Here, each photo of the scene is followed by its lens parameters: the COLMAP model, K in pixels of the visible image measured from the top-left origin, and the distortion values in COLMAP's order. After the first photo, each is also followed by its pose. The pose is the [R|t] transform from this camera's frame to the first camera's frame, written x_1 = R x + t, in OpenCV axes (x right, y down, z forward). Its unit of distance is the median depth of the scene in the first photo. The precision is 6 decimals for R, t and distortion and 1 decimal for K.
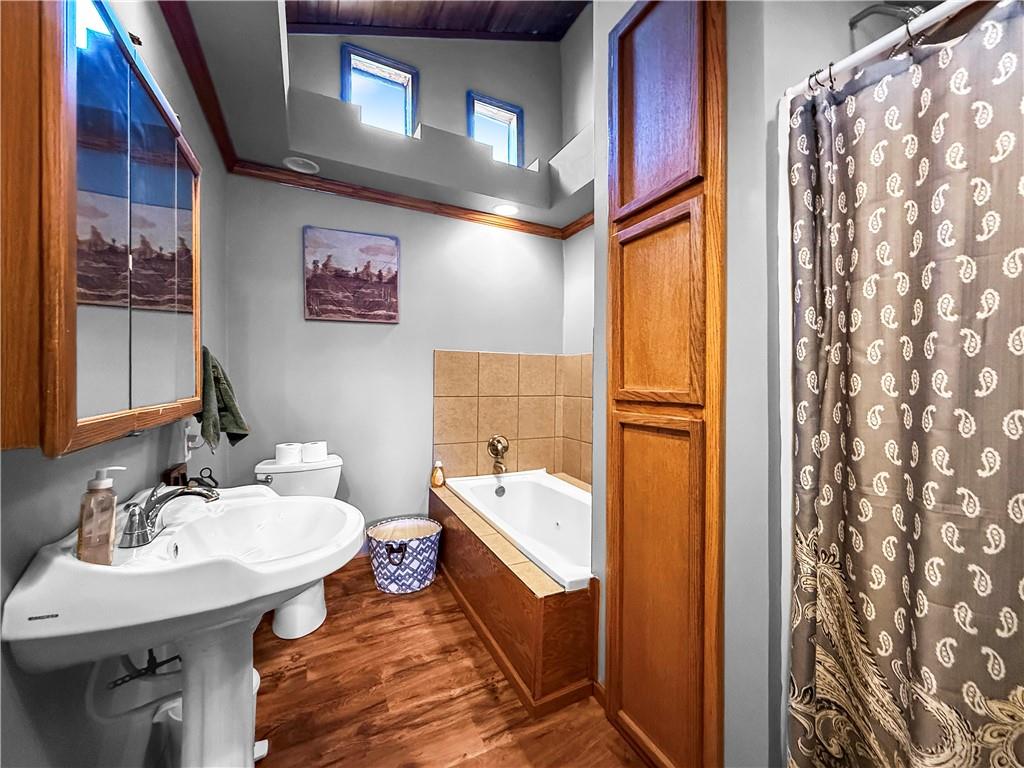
lens RADIAL K [[416.3, 0, 510.3], [0, 416.3, 379.7], [0, 0, 1]] dist [-0.000082, -0.000189]
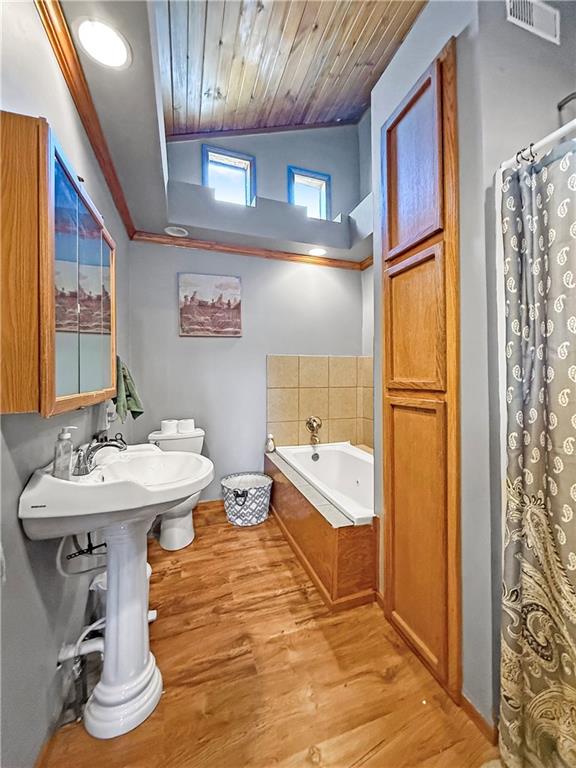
lens RADIAL K [[312.3, 0, 287.2], [0, 312.3, 373.3], [0, 0, 1]] dist [-0.000082, -0.000189]
pose [[0.991295, -0.012165, -0.131096, 0.056088], [0.010909, 0.999888, -0.010291, 0.005361], [0.131206, 0.008771, 0.991316, -0.085220]]
